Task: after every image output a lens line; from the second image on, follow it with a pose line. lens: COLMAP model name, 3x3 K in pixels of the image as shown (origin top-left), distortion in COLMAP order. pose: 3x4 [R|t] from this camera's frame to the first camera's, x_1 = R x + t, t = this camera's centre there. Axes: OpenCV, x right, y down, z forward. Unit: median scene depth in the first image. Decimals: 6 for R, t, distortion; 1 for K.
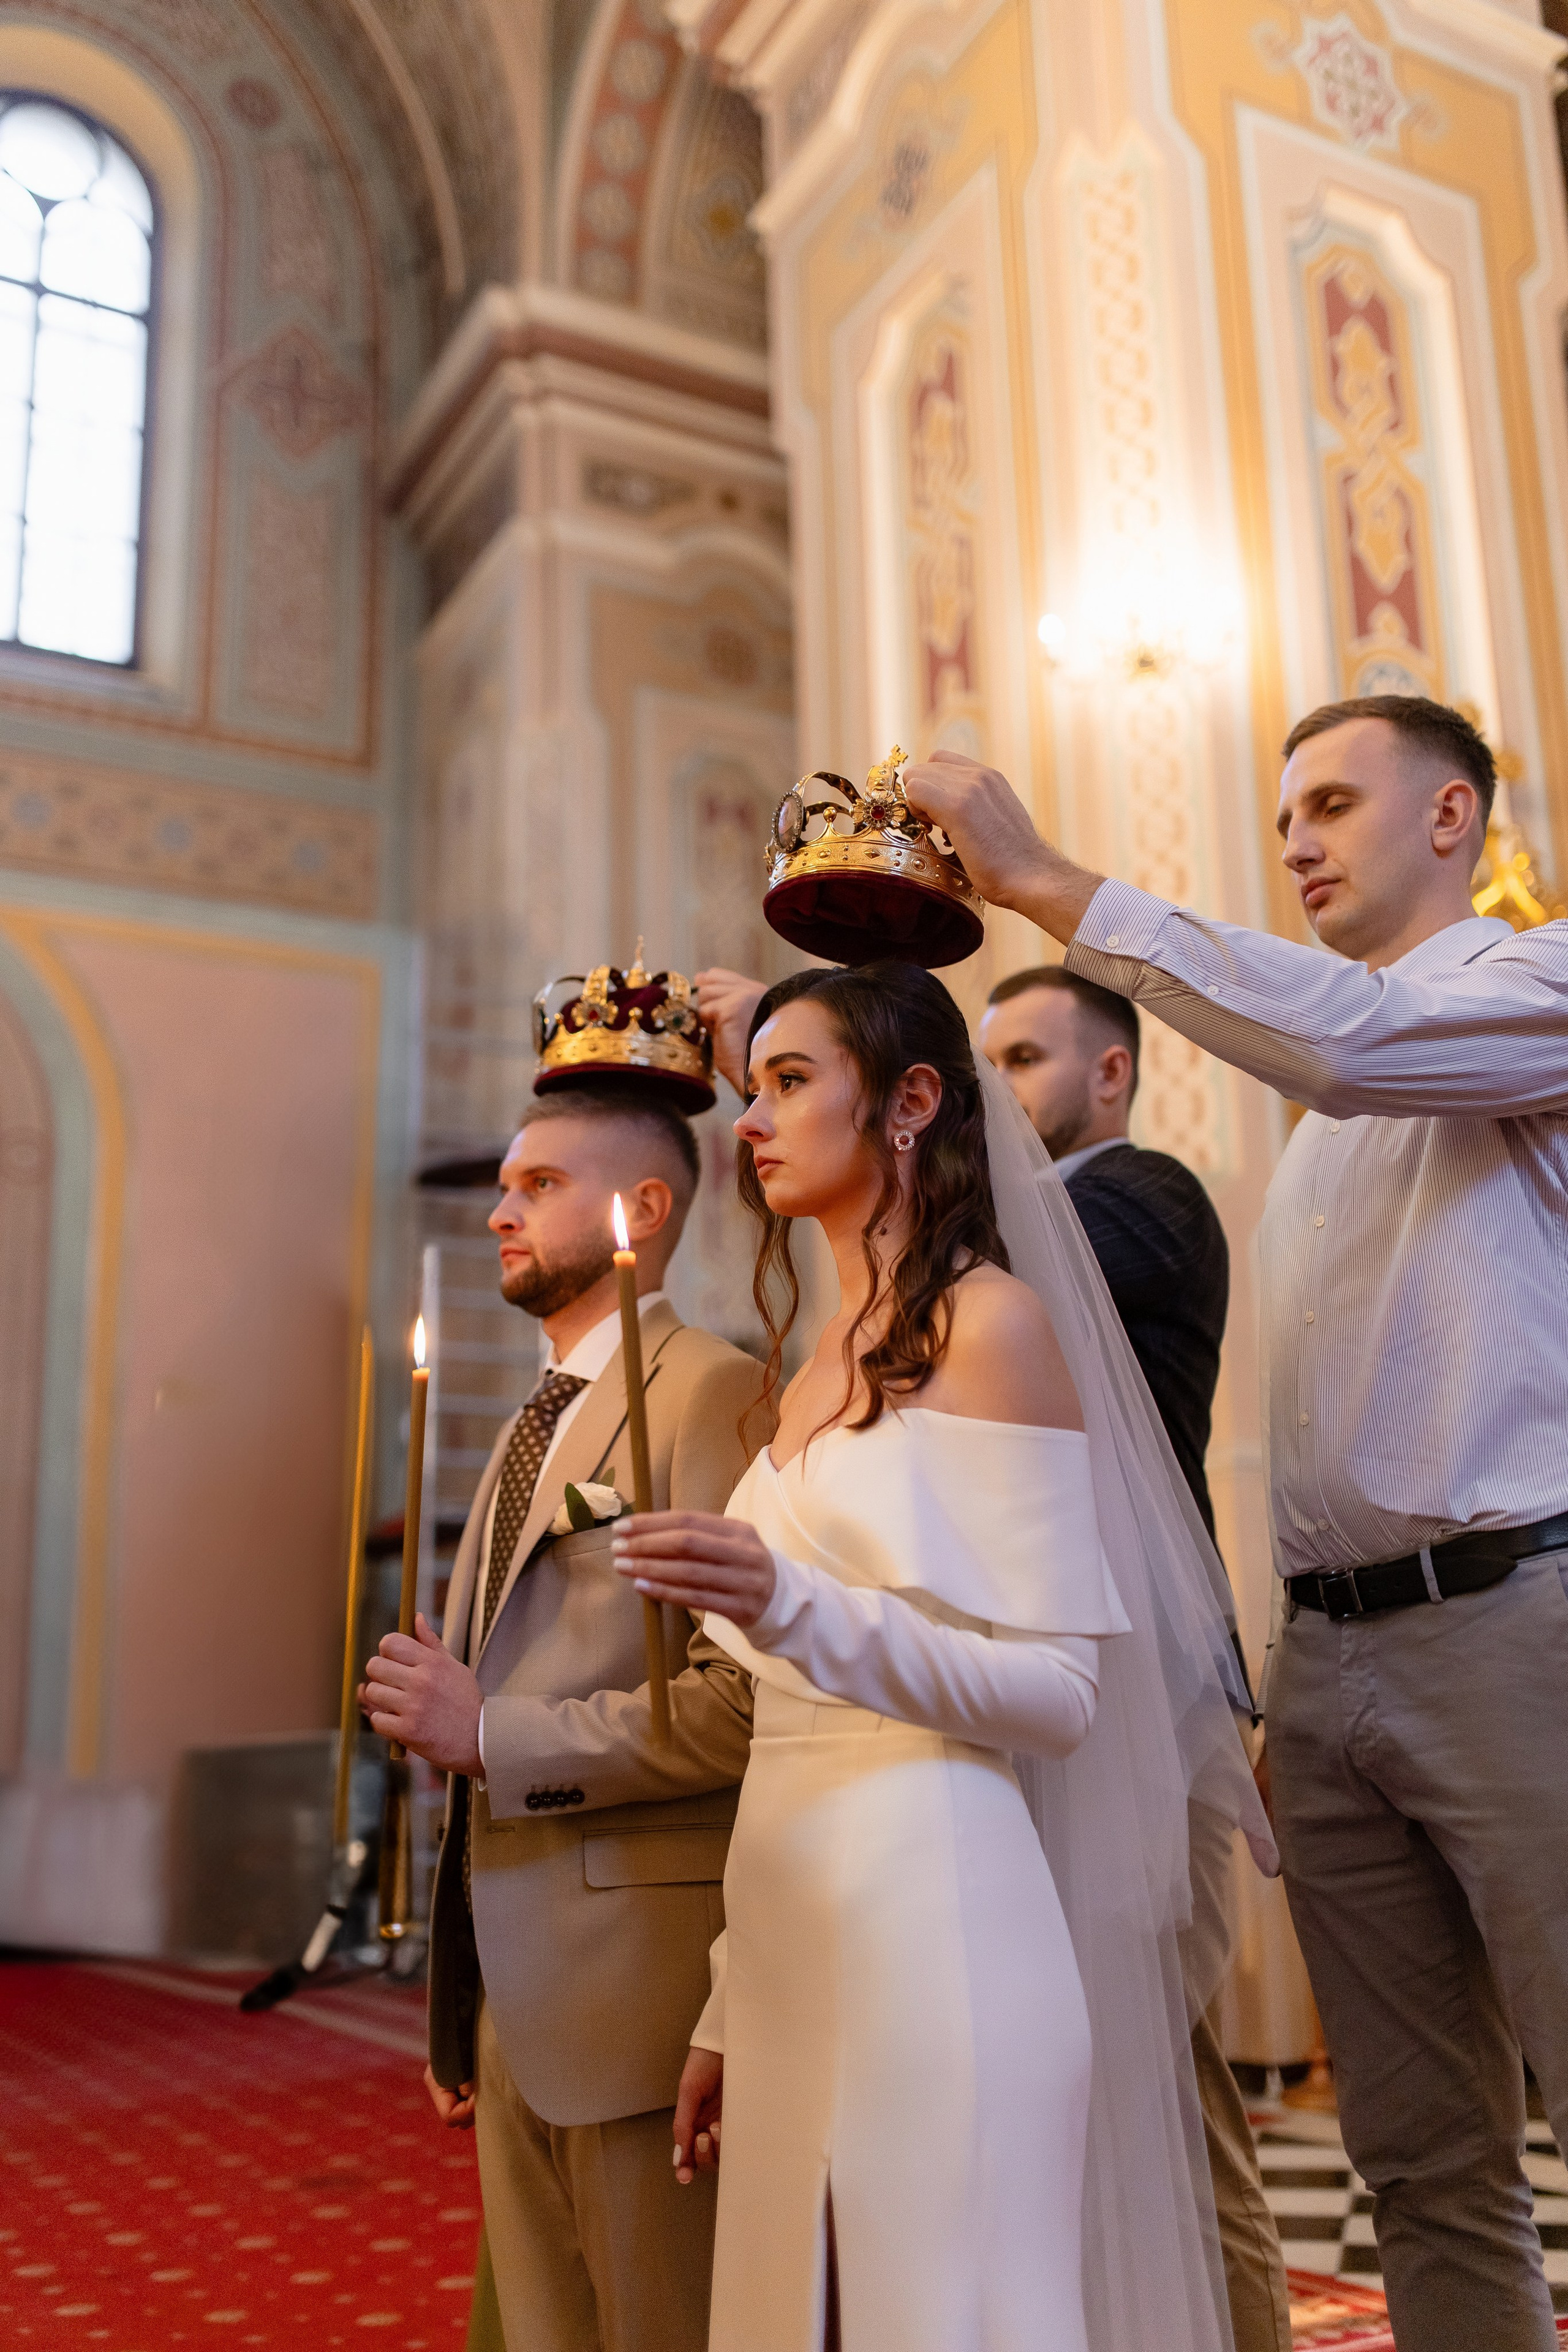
lens RADIAL K [[2264.9, 0, 784.0], [0, 2264.9, 1176.0], [0, 0, 1]] dist [0.006385, -0.002456]
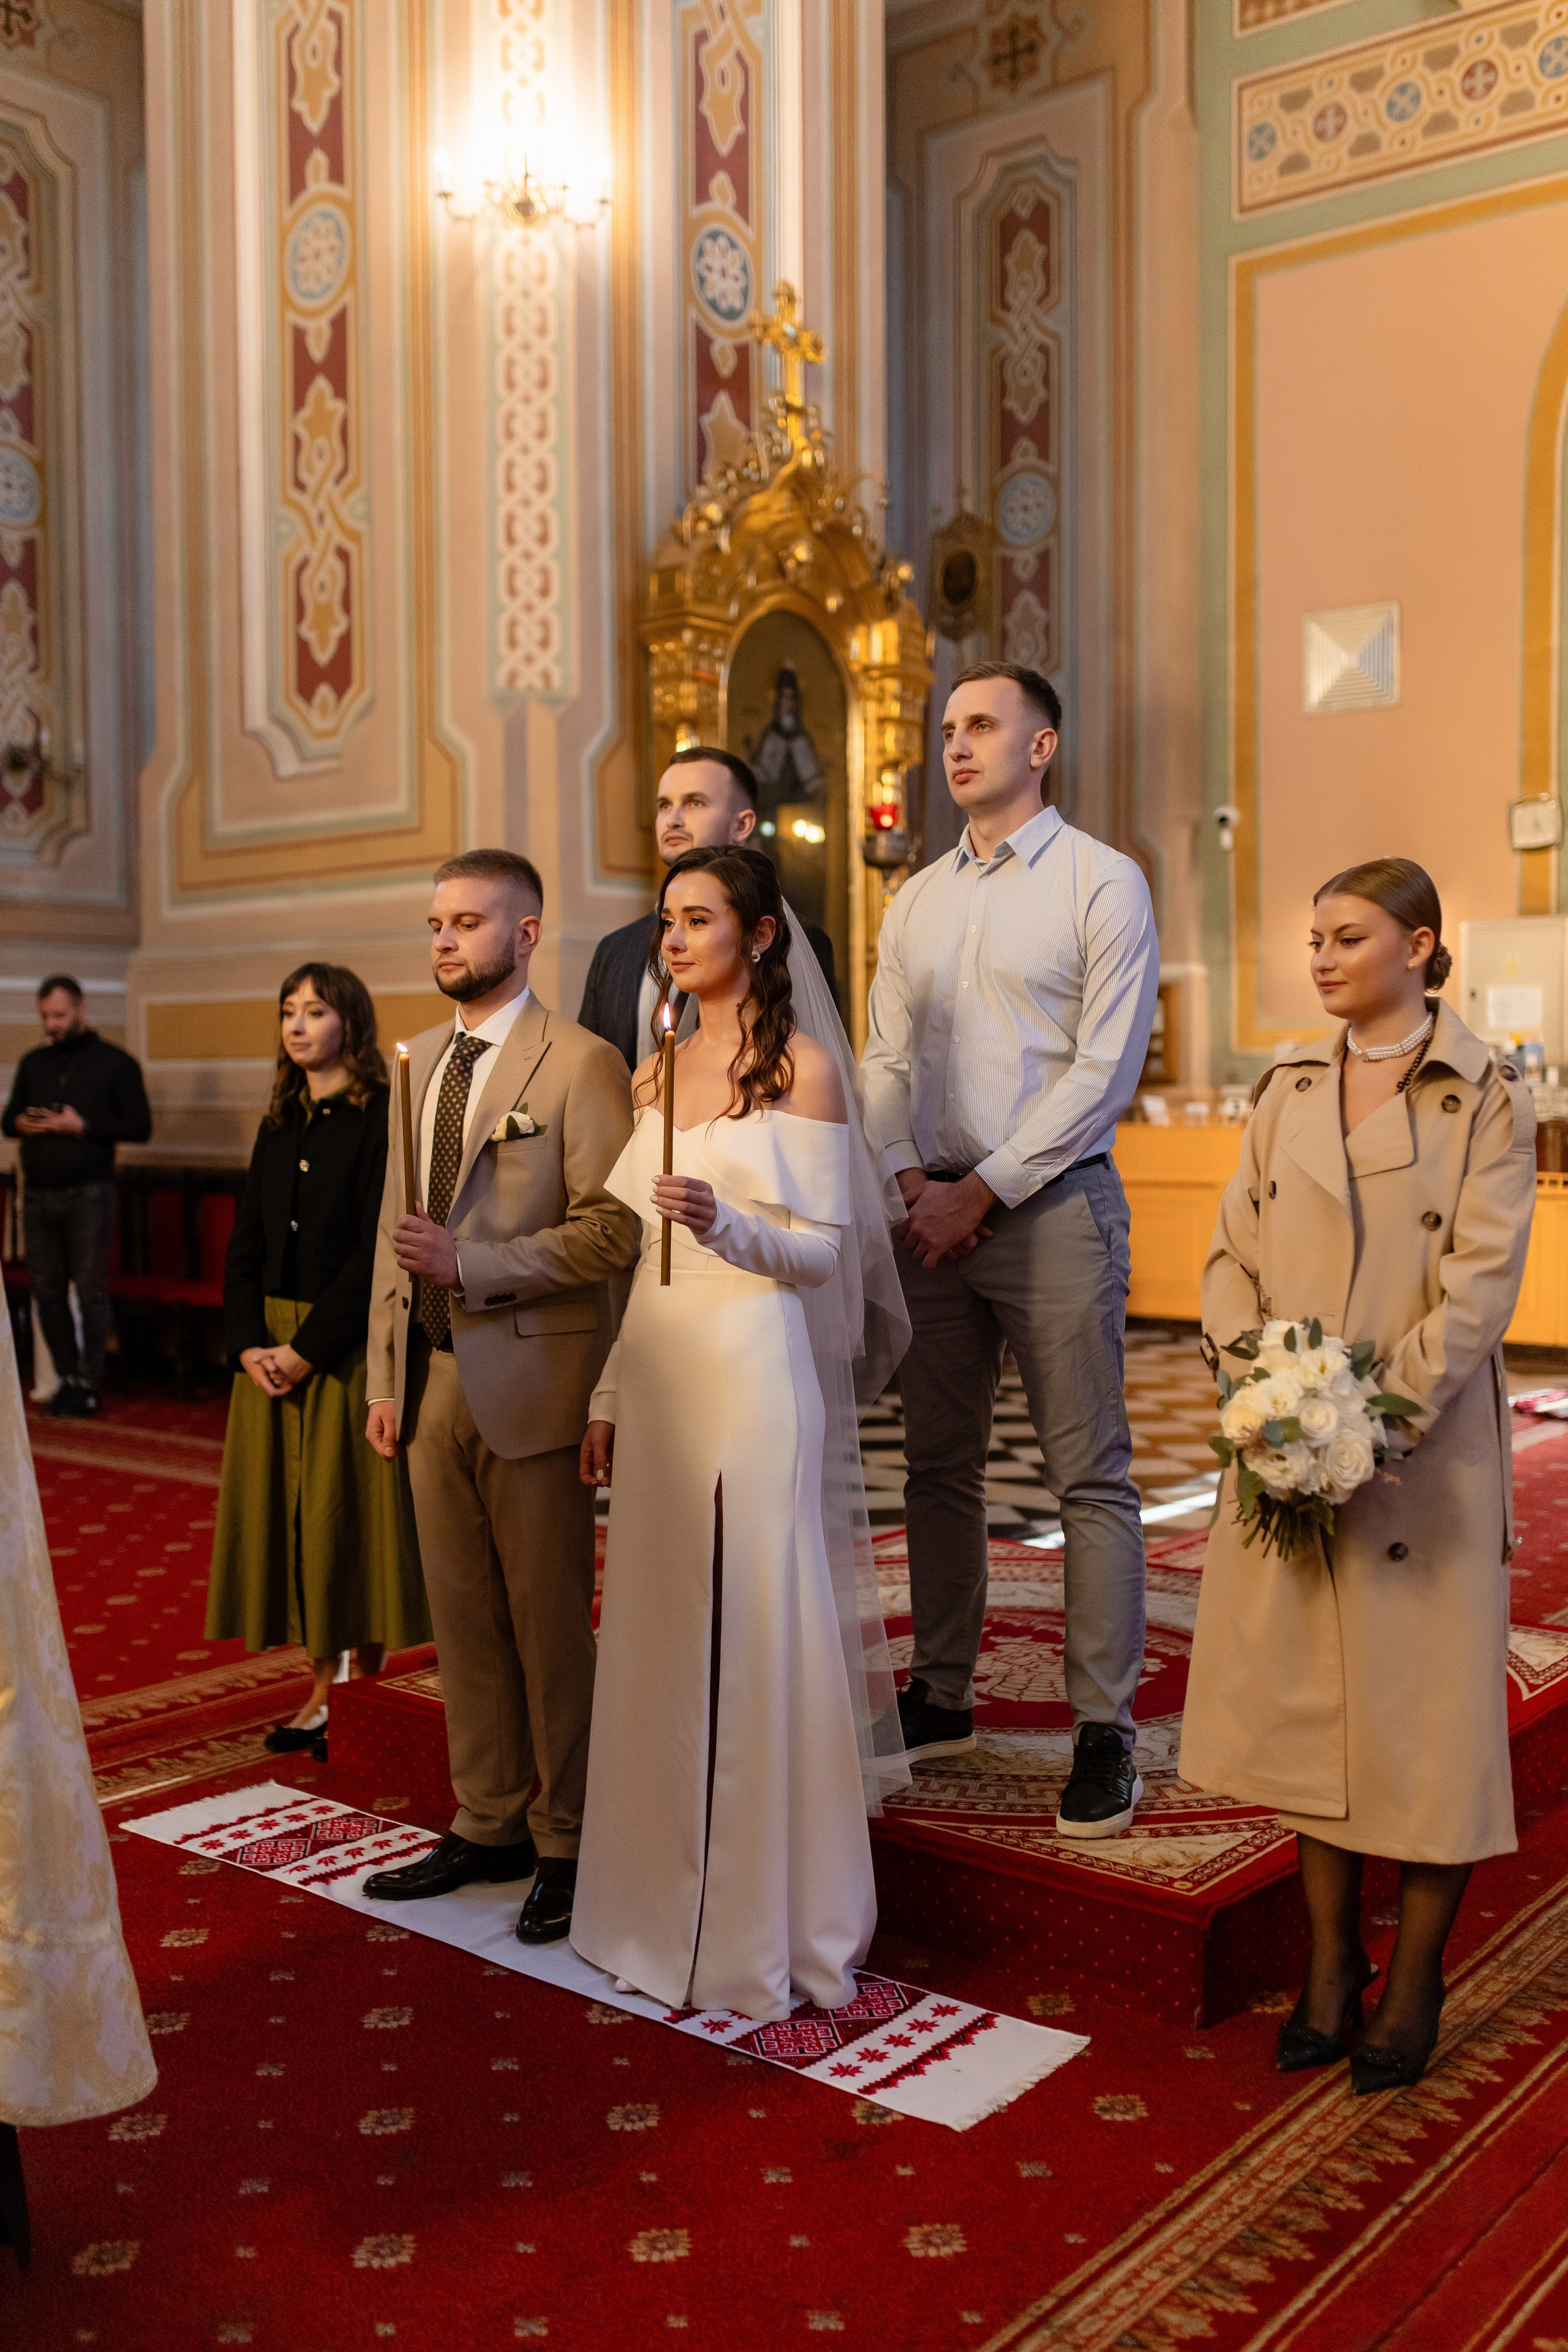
lens RADIAL K [[2264.9, 0, 784.0], [0, 2264.9, 1176.0], [0, 0, 1]] dist [0.006385, -0.002456]
pose [[0.923559, 0.007153, 0.383390, -0.127748], [-0.114500, 0.959356, 0.257924, -0.065401], [-0.365963, -0.282106, 0.886841, -0.140427]]
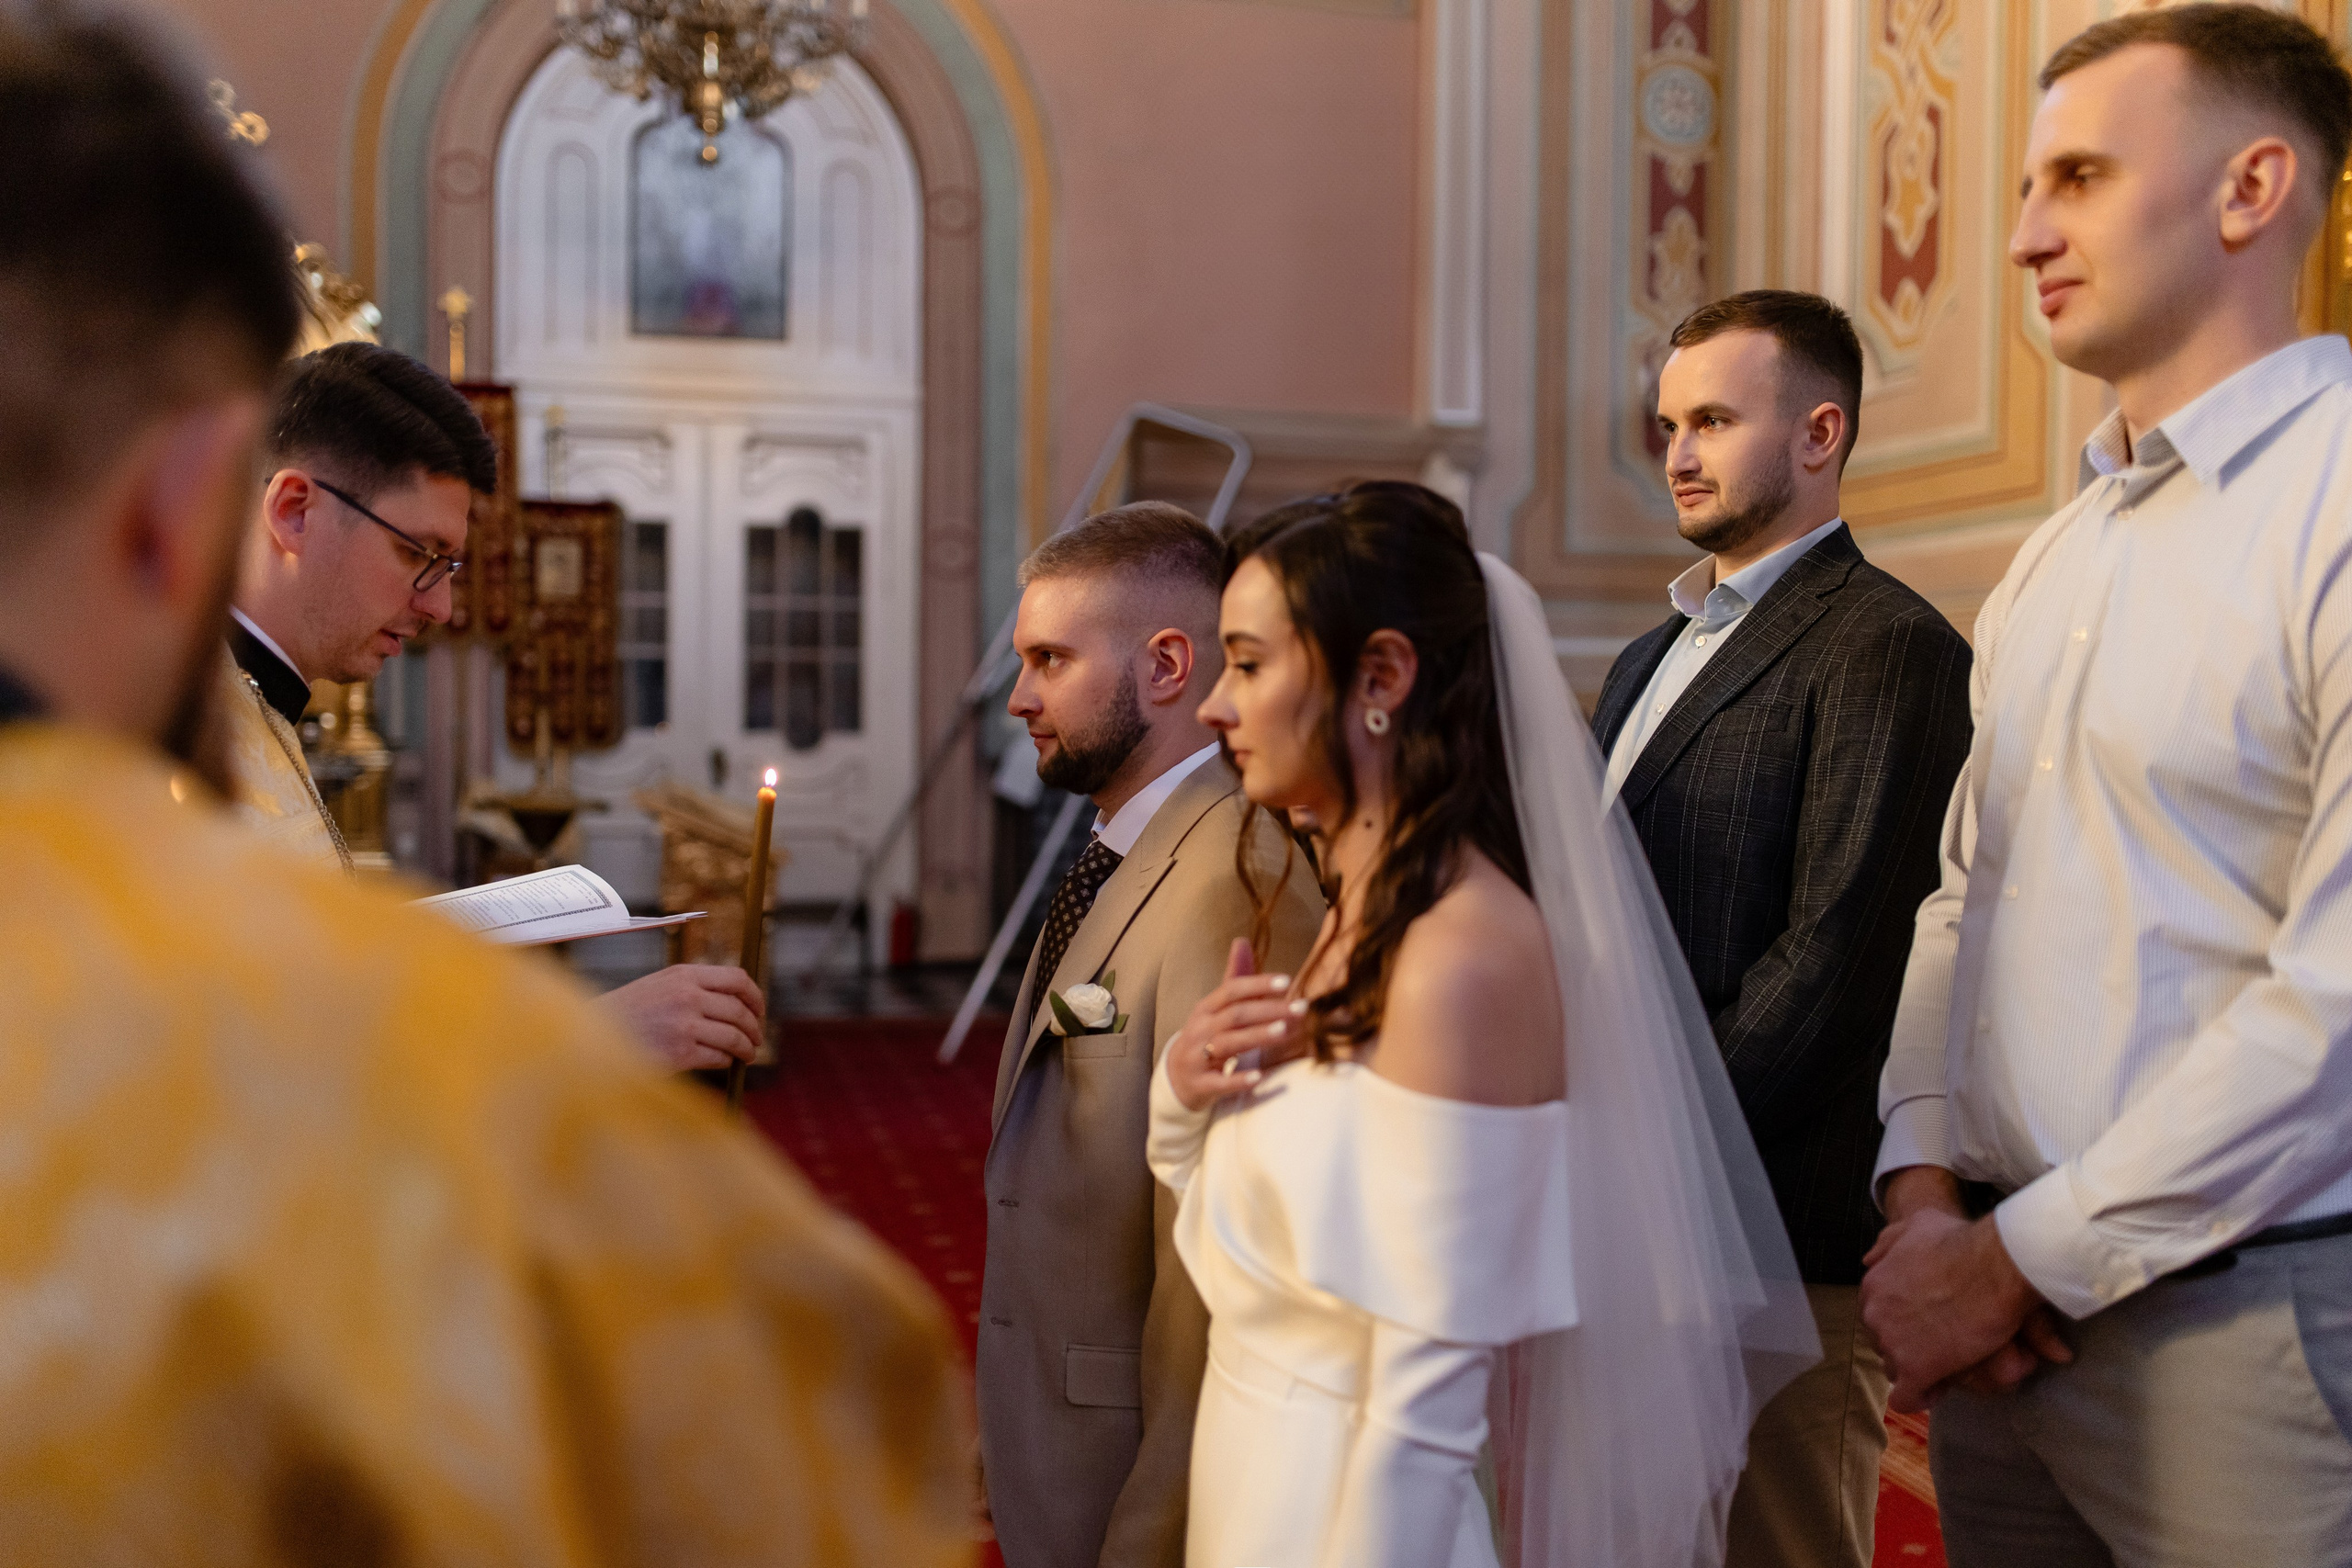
lens RADIAL K [[2230.5, 0, 1105.0], [0, 2230.5, 781.1], [0, 0, 1]] dist [-0.005277, 0.013736]
pose [[0.955725, 0.046659, -0.290539, 0.042949], [0.035833, 0.961548, 0.272291, -0.045688], [0.292072, -0.270646, 0.917303, 0.041339]]
